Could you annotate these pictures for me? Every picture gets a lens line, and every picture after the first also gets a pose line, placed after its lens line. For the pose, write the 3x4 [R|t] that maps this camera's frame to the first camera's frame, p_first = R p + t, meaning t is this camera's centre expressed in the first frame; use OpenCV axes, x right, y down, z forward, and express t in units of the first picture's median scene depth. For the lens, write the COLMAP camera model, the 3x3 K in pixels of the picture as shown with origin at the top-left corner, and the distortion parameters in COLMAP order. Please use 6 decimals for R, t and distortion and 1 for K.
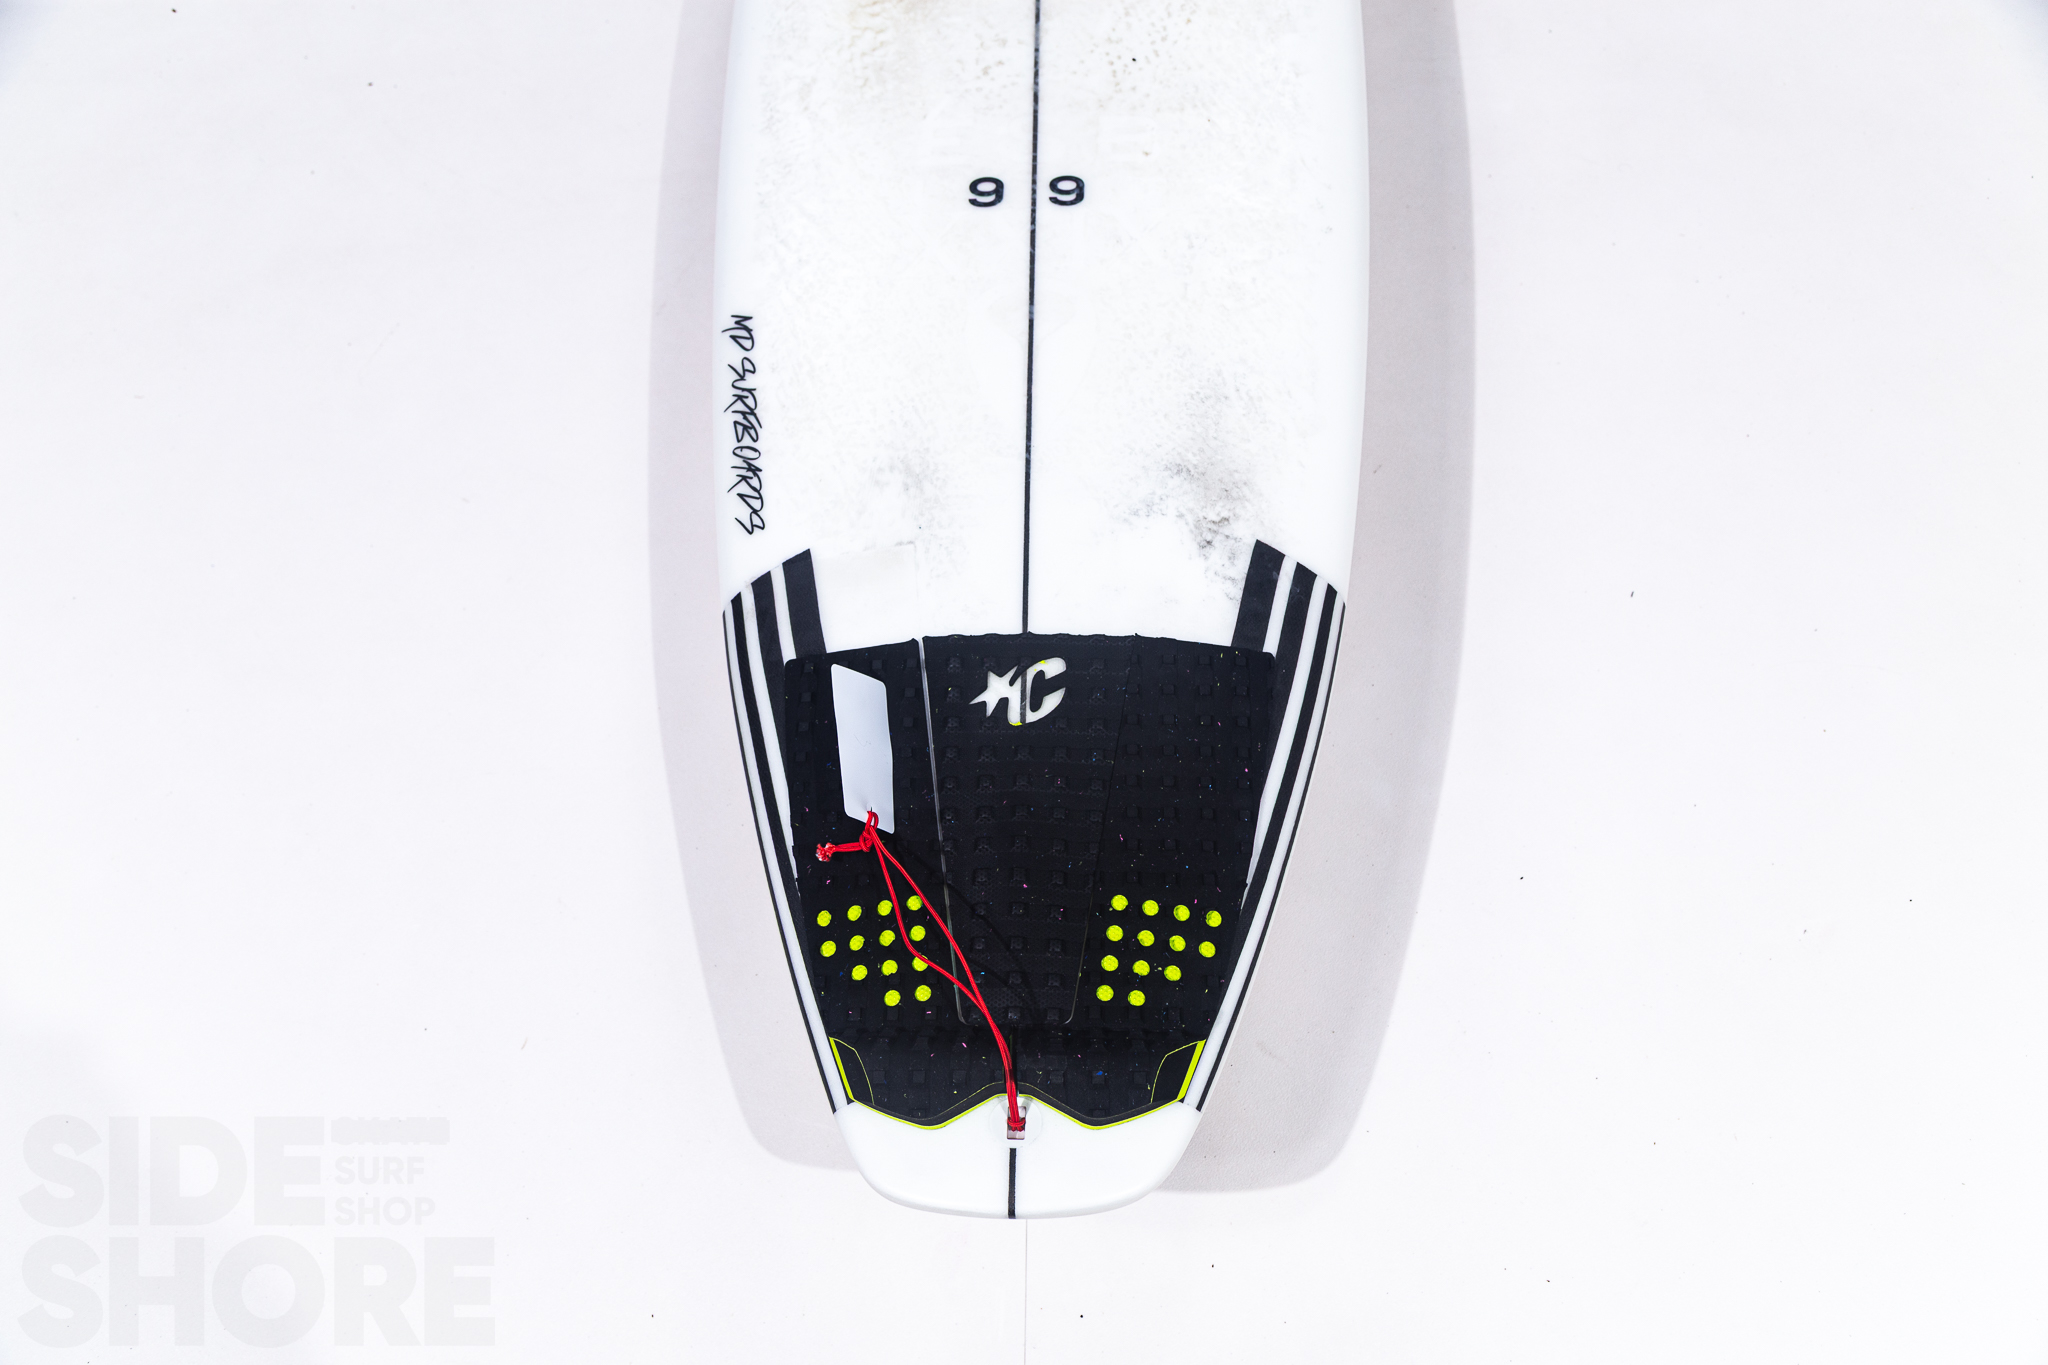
lens RADIAL K [[1820.0, 0, 1026.3], [0, 1820.0, 696.6], [0, 0, 1]] dist [0.012864, -0.002033]
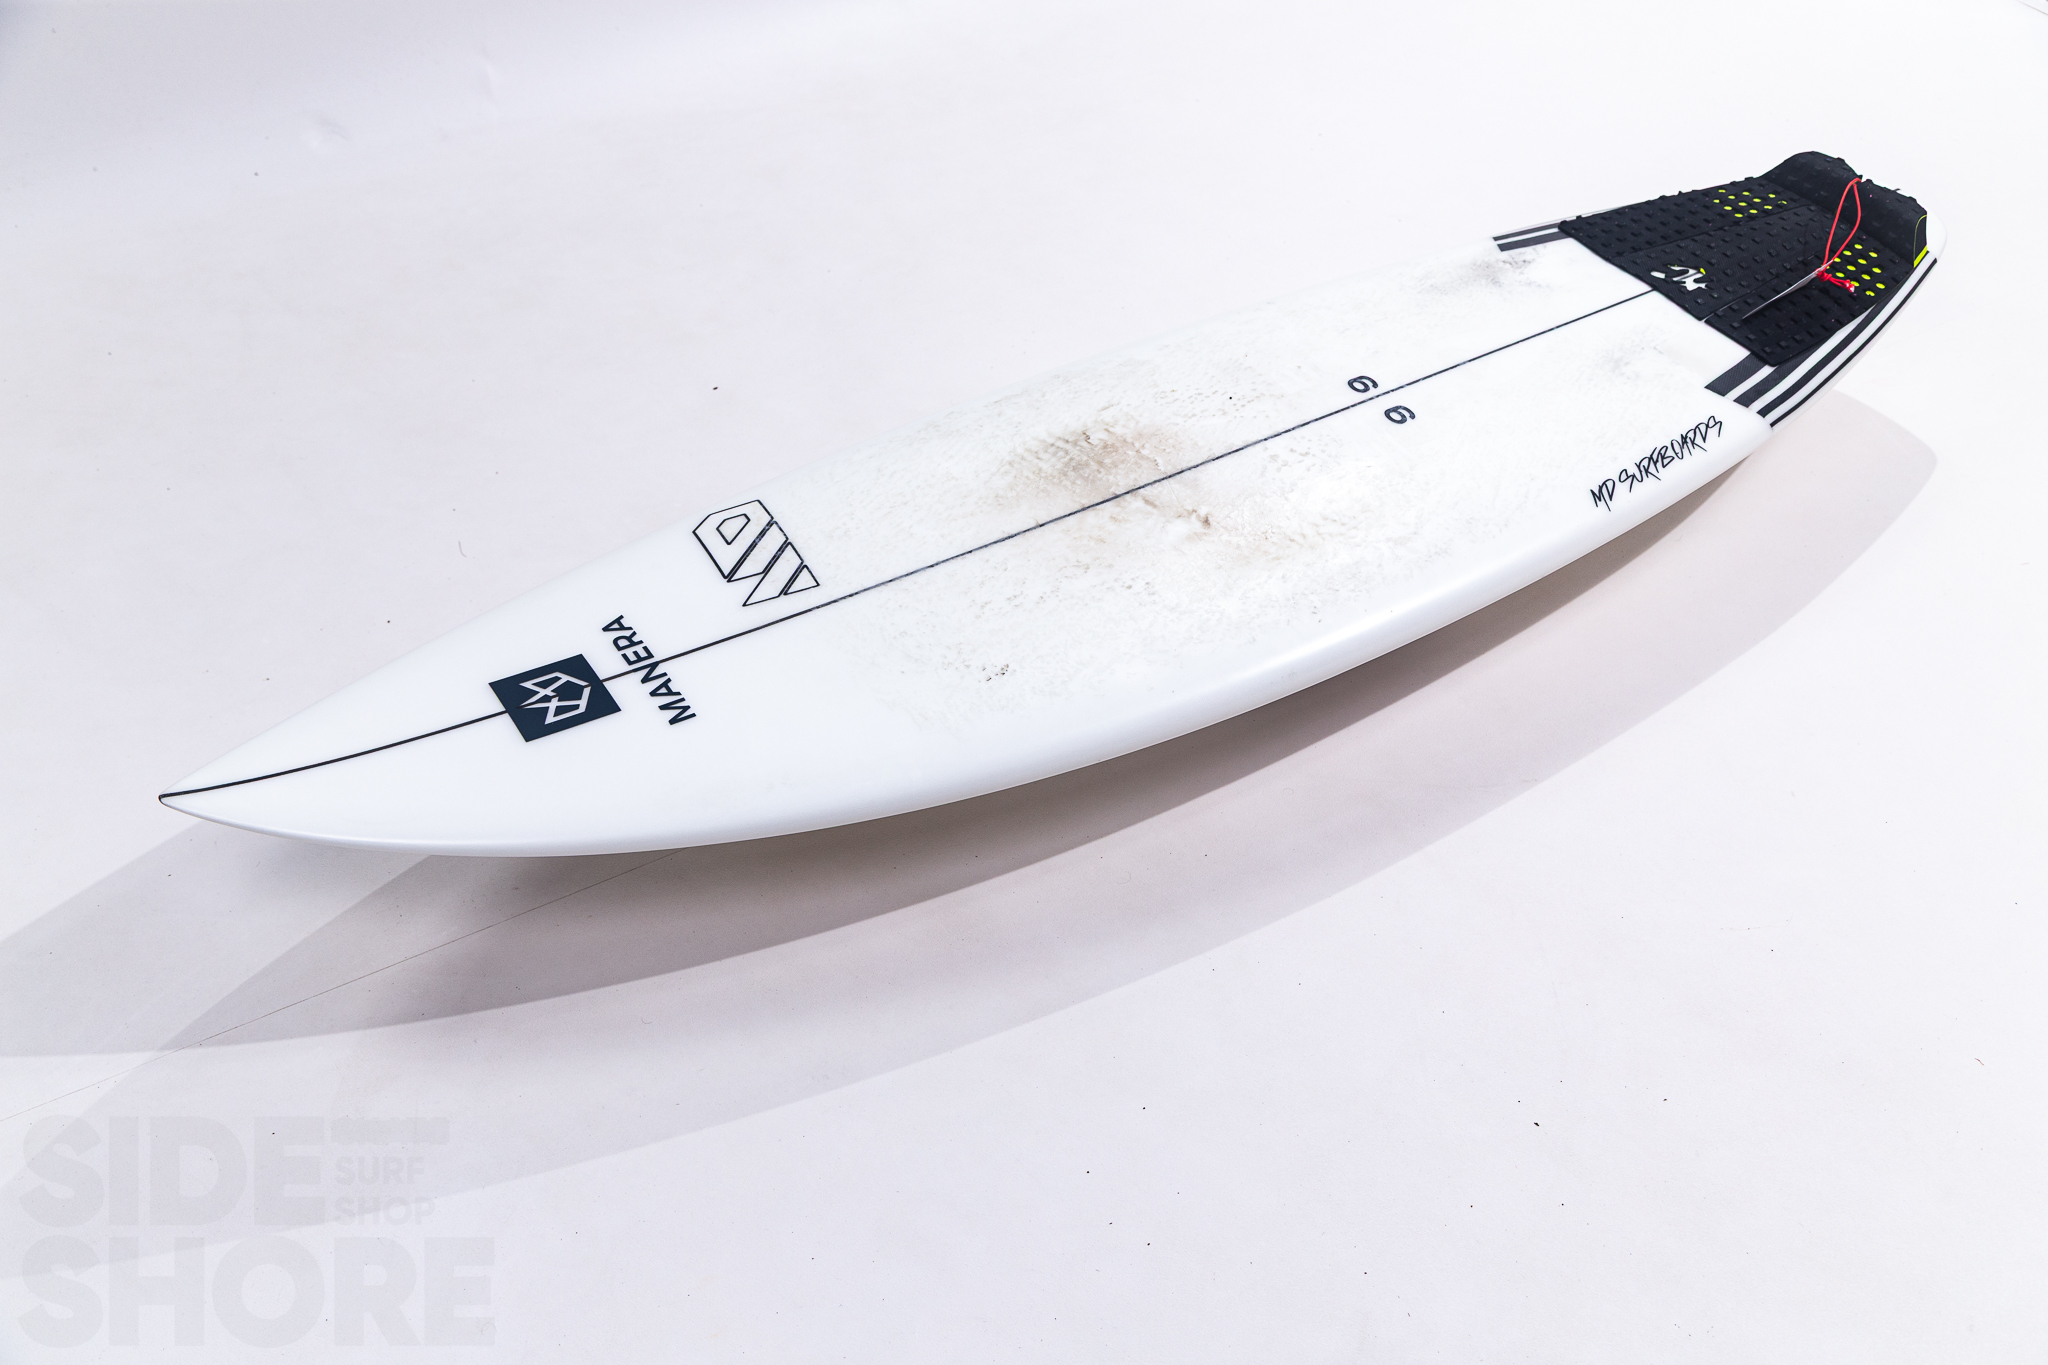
lens RADIAL K [[2147.0, 0, 1027.0], [0, 2147.0, 671.2], [0, 0, 1]] dist [0.007544, 0.000000]
pose [[-0.537119, -0.506266, 0.674684, -1.087230], [0.783418, -0.002925, 0.621488, -1.552029], [-0.312665, 0.862373, 0.398189, 0.672099]]
